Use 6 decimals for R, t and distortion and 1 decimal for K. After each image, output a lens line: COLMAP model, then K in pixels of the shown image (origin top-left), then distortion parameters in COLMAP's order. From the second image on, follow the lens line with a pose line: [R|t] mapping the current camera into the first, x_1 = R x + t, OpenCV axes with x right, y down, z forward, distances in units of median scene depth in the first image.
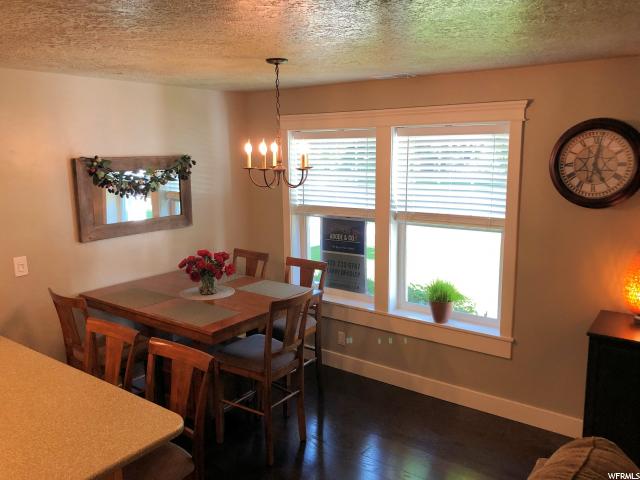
lens RADIAL K [[536.7, 0, 320.0], [0, 536.7, 240.0], [0, 0, 1]] dist [0.005357, 0.006780]
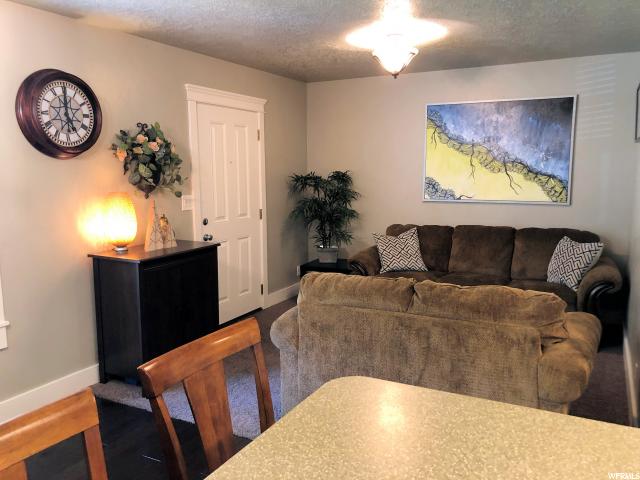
lens RADIAL K [[536.7, 0, 320.0], [0, 536.7, 240.0], [0, 0, 1]] dist [0.005357, 0.006780]
pose [[-0.164585, -0.114339, 0.979713, -0.593332], [0.178512, 0.973404, 0.143591, 0.031542], [-0.970075, 0.198523, -0.139797, 0.713993]]
